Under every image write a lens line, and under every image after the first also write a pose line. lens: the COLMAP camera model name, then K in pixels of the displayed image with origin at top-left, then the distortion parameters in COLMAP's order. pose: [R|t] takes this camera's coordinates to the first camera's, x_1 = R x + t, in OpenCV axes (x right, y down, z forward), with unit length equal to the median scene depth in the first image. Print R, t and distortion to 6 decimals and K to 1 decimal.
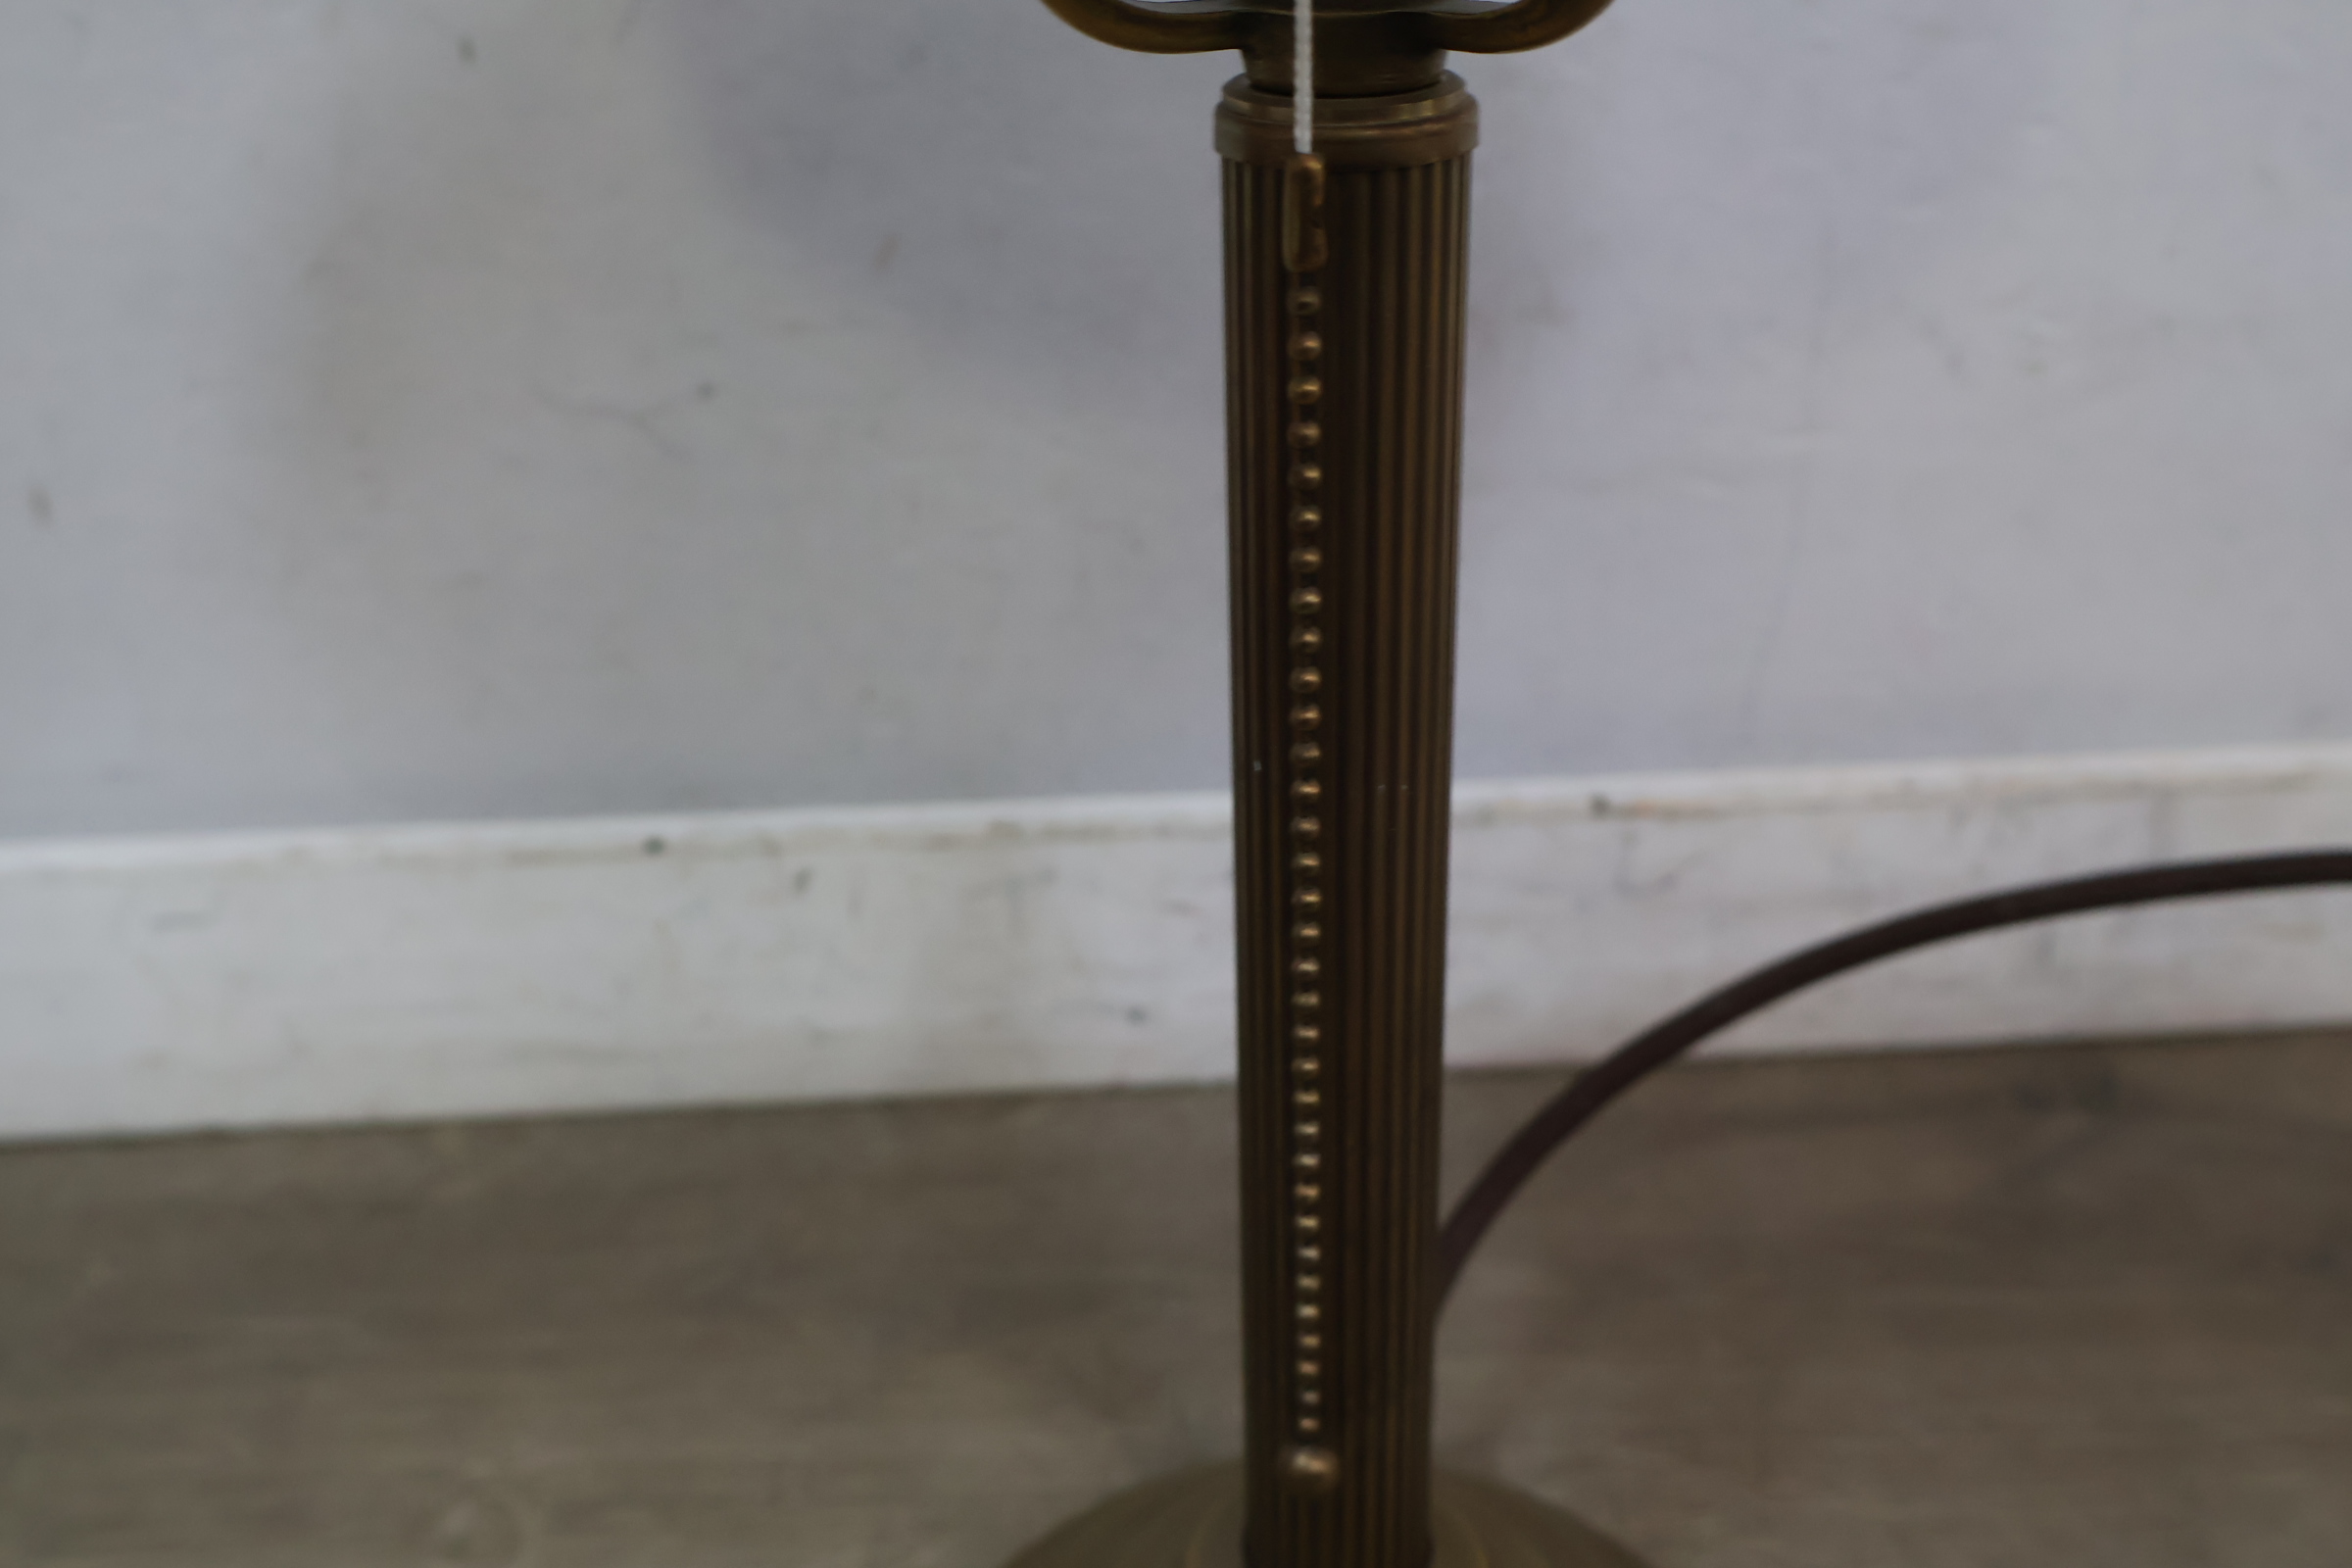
lens RADIAL K [[2288.8, 0, 1180.3], [0, 2288.8, 782.7], [0, 0, 1]] dist [0.013874, 0.000000]
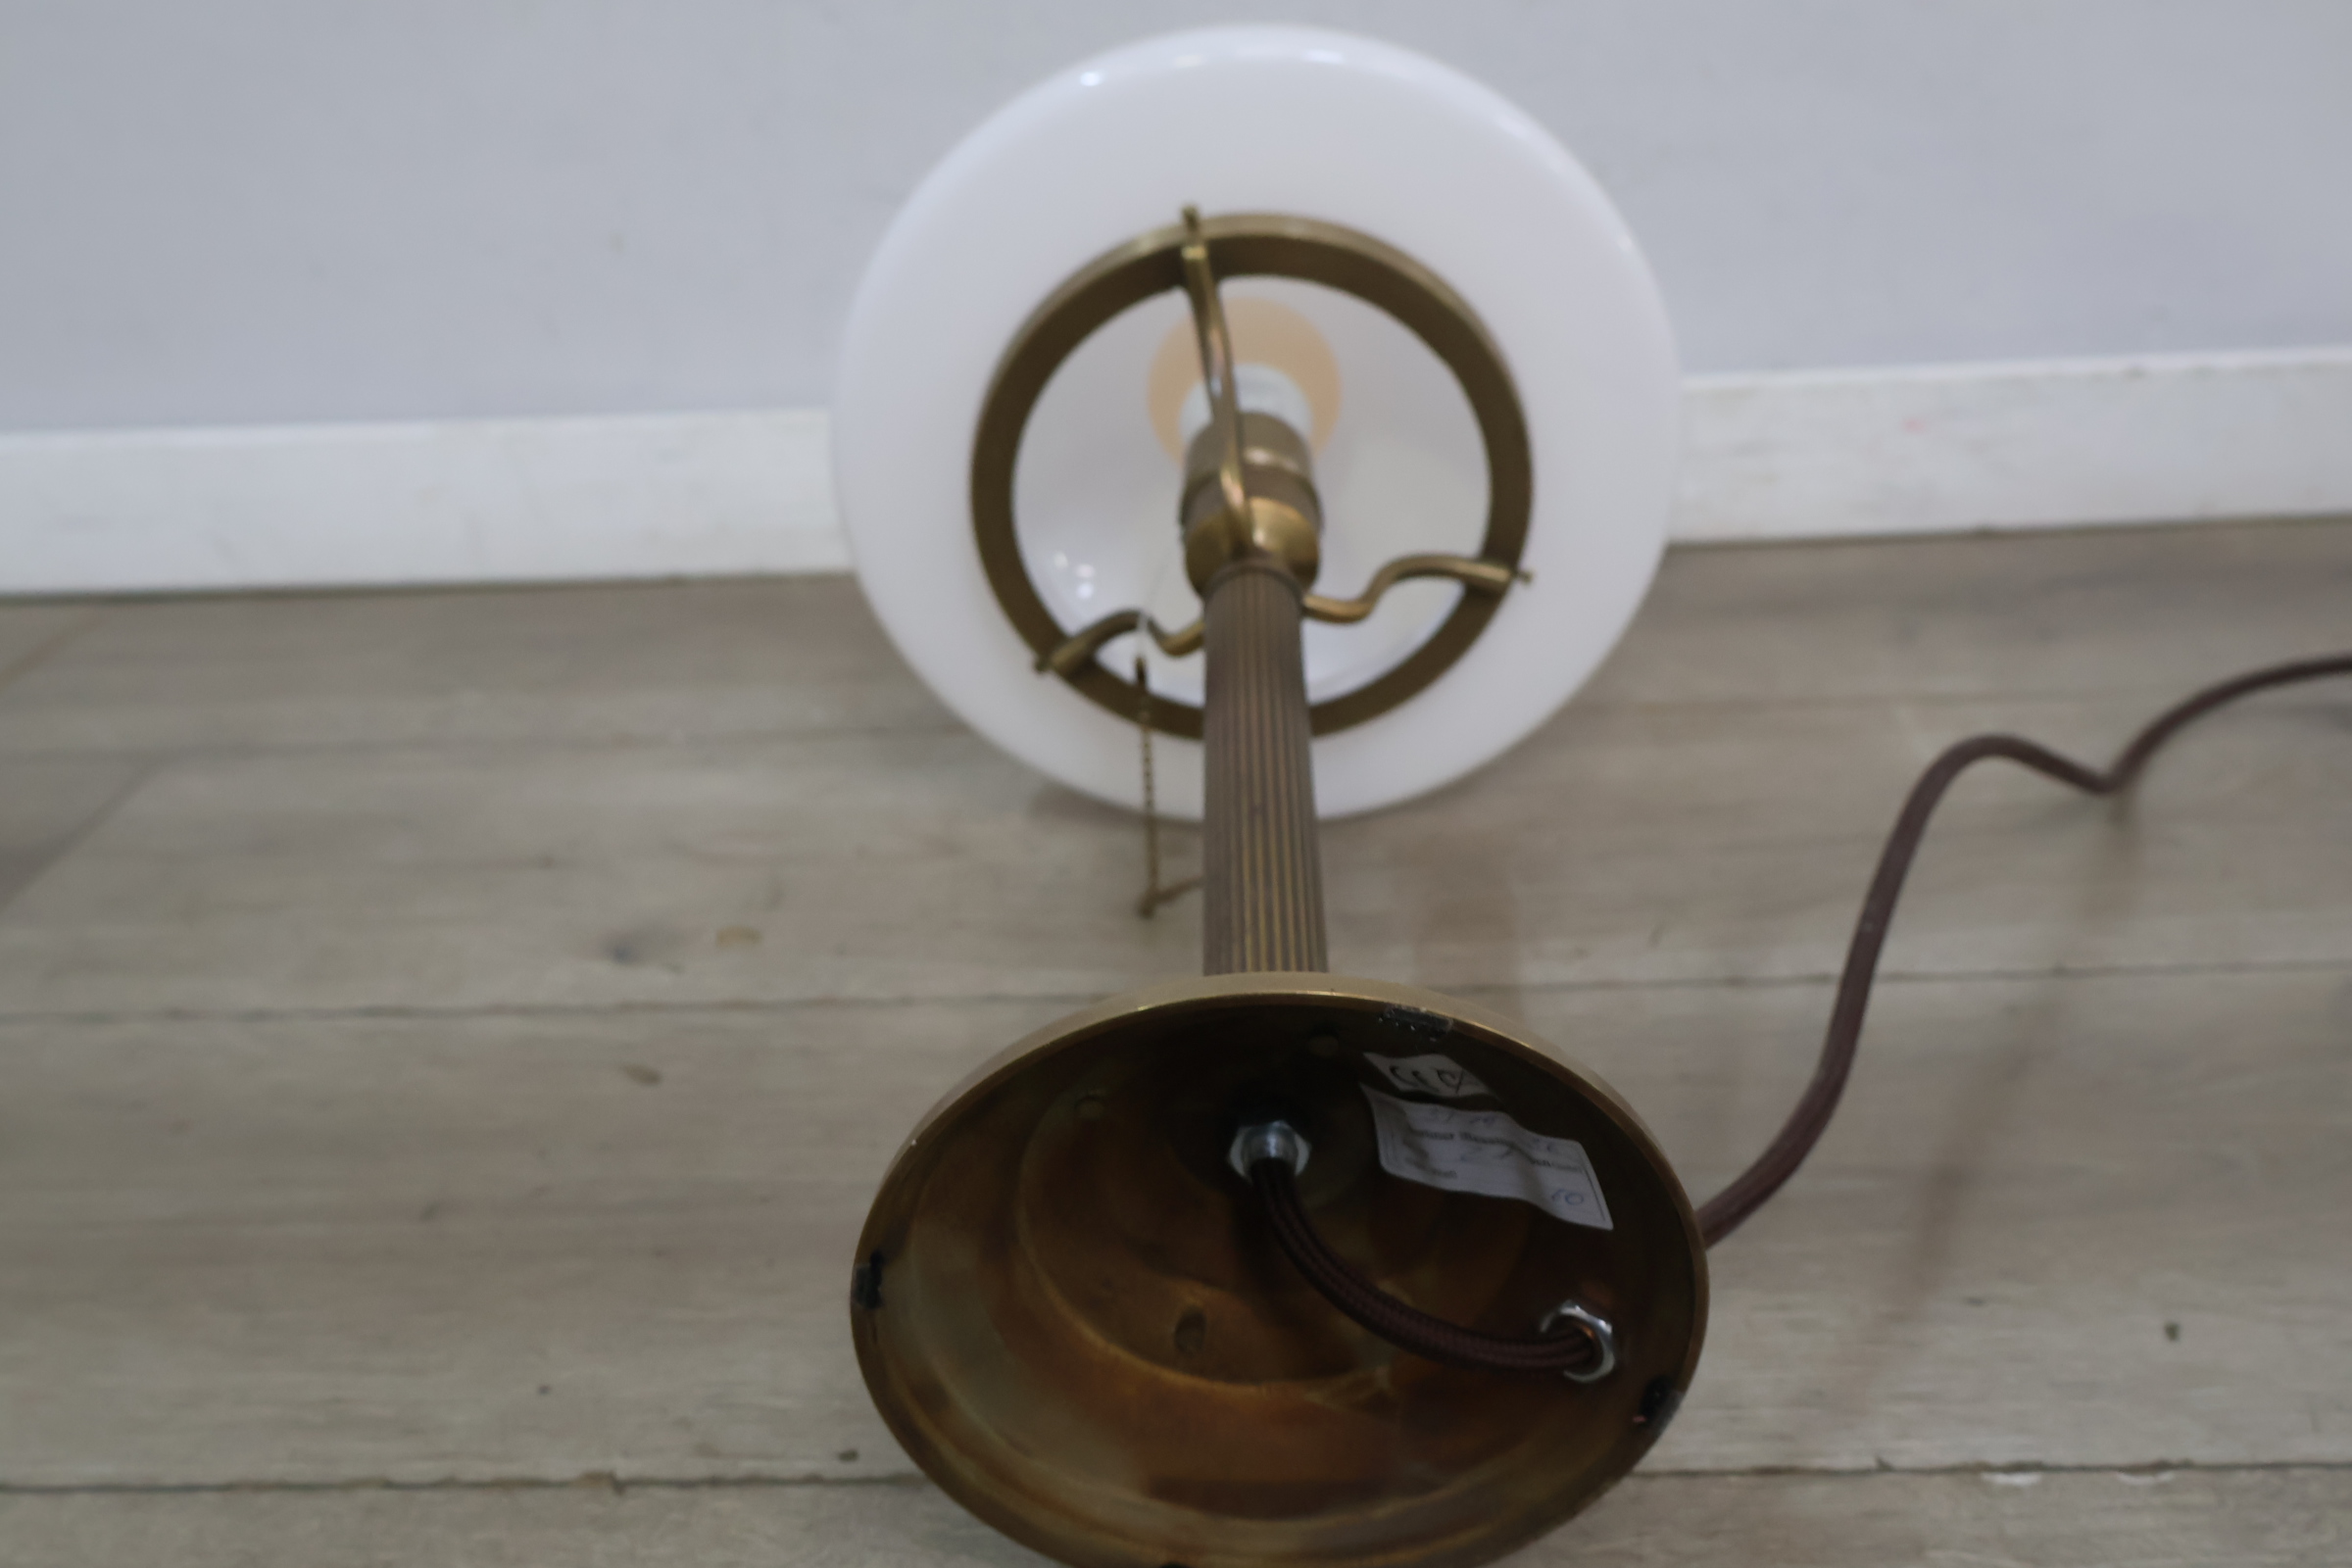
lens RADIAL K [[2288.8, 0, 1173.1], [0, 2288.8, 767.9], [0, 0, 1]] dist [0.013874, 0.000000]
pose [[0.995324, 0.017593, -0.094980, 0.196368], [-0.023859, 0.997584, -0.065240, 0.452438], [0.093603, 0.067201, 0.993339, -0.930330]]
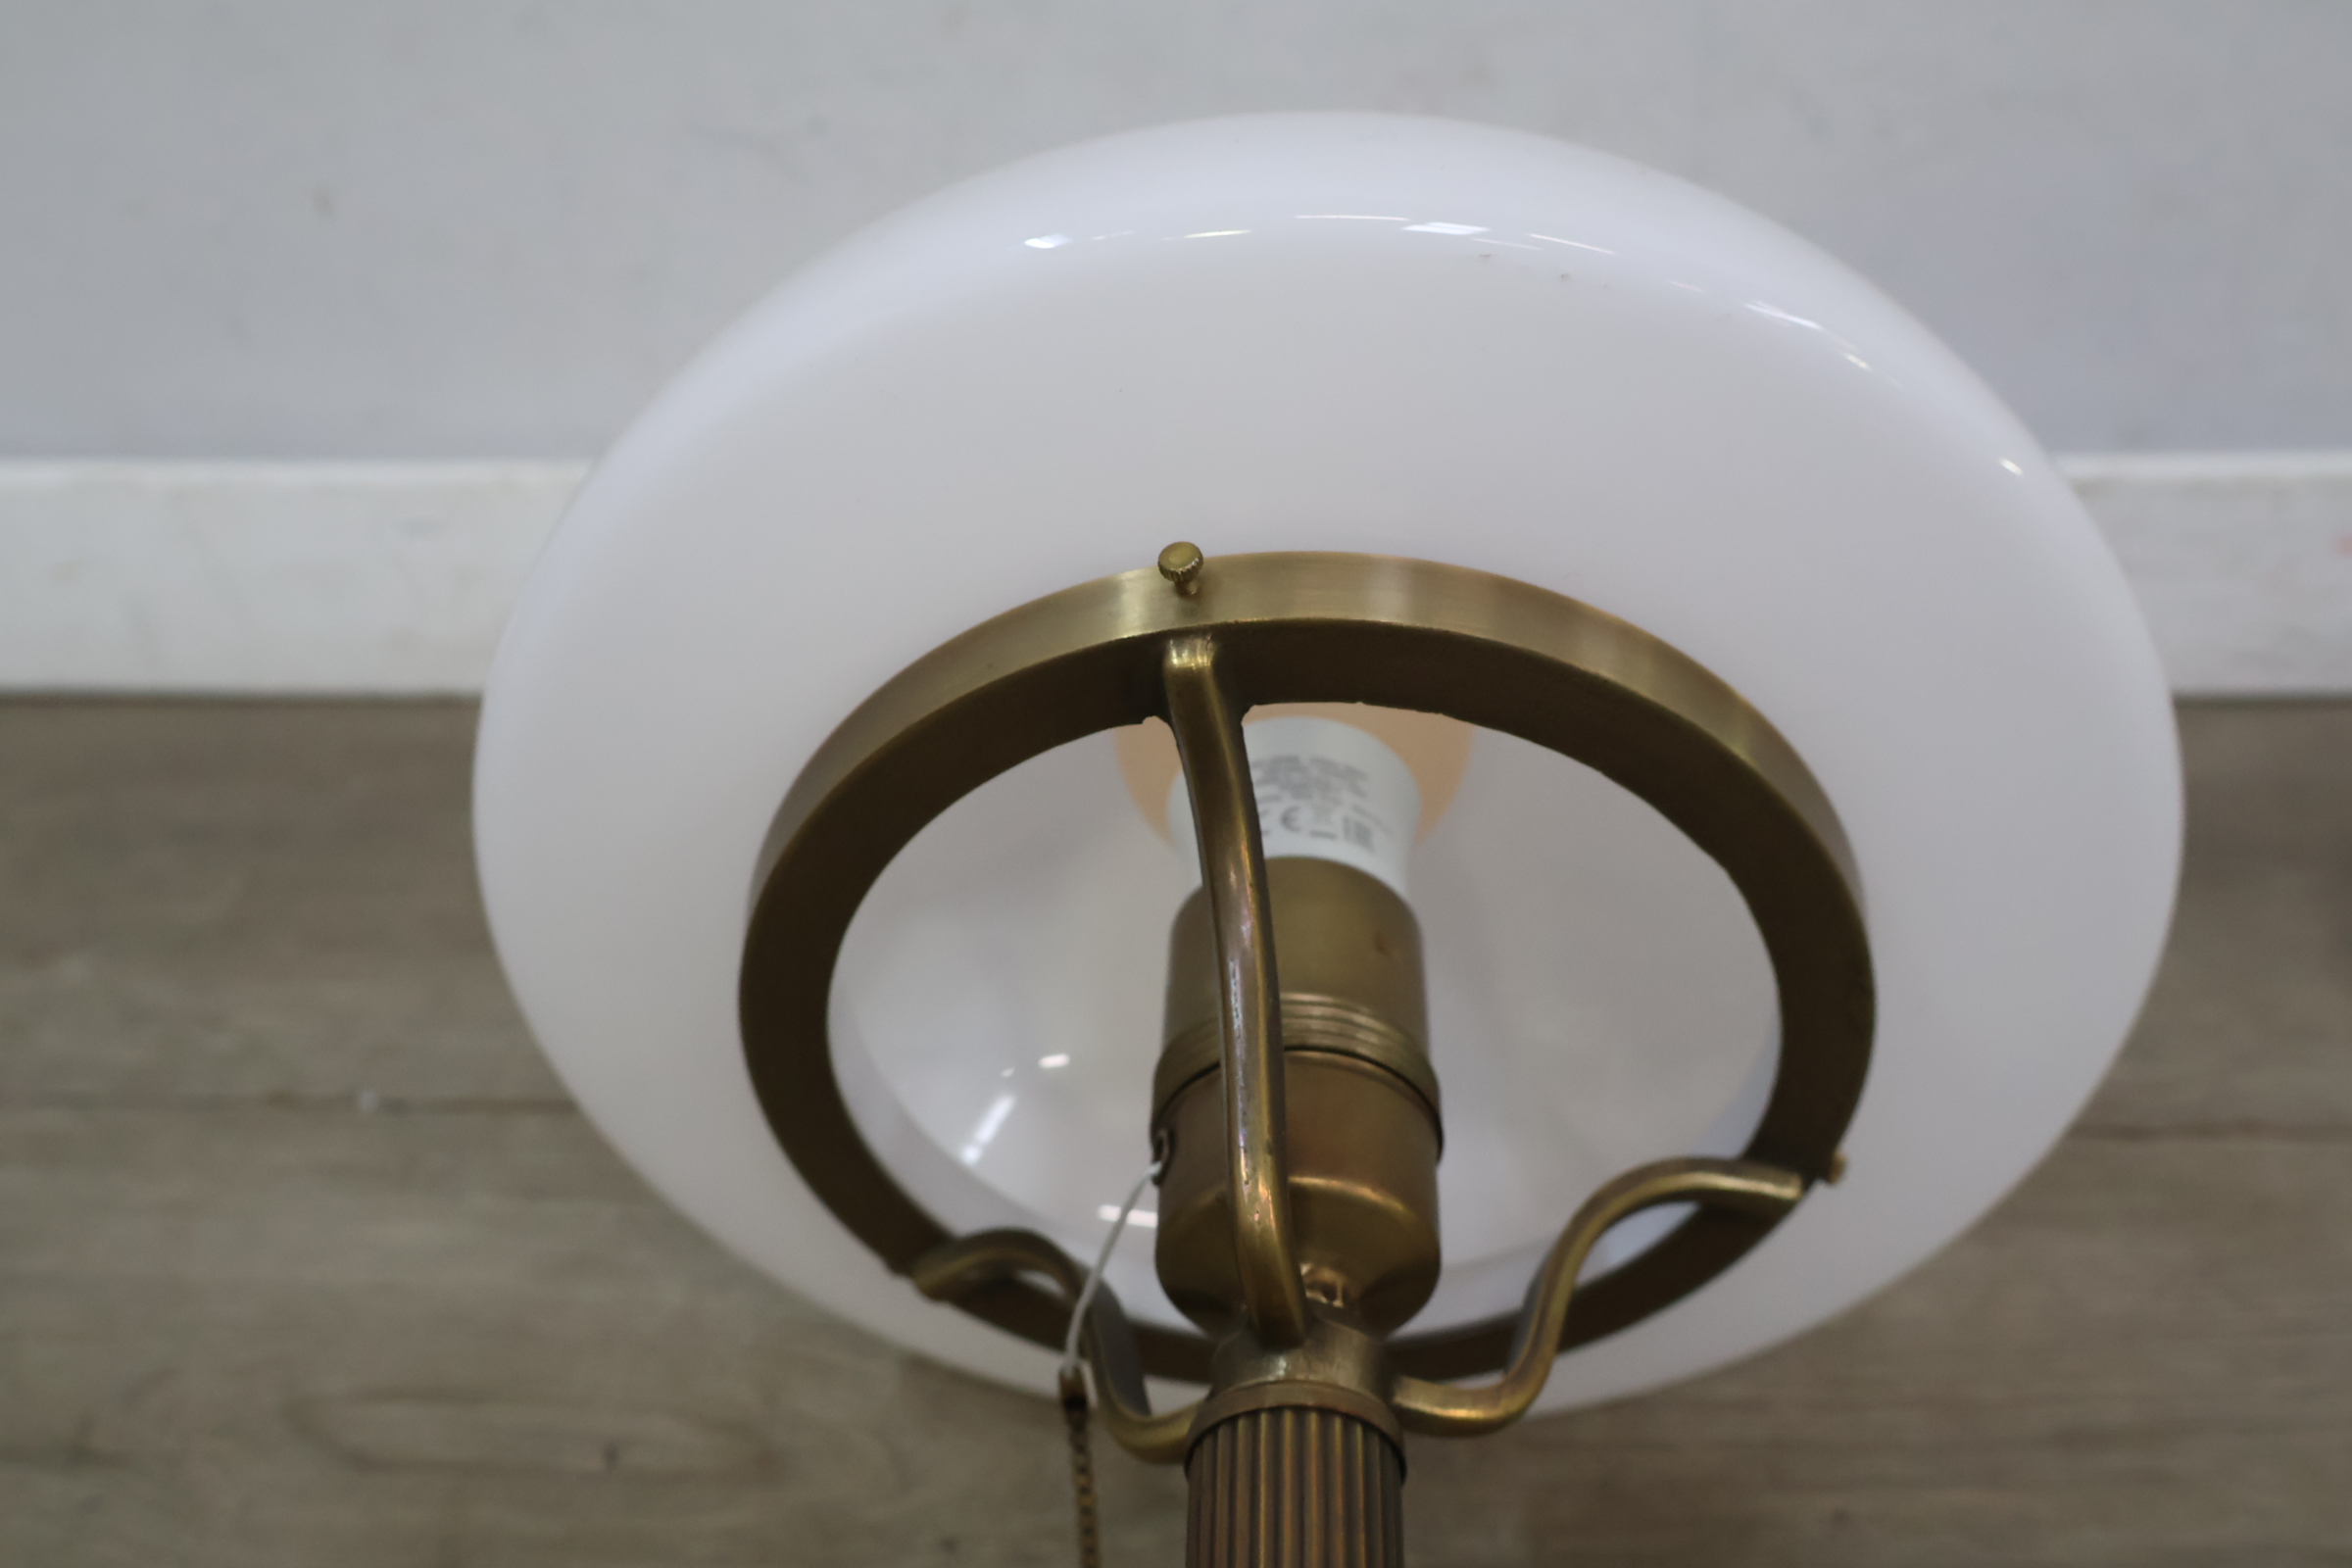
lens RADIAL K [[2288.8, 0, 1177.6], [0, 2288.8, 786.4], [0, 0, 1]] dist [0.013874, 0.000000]
pose [[0.992936, 0.053912, -0.105695, 0.142201], [-0.044729, 0.995168, 0.087406, 0.072869], [0.109897, -0.082061, 0.990550, -0.268448]]
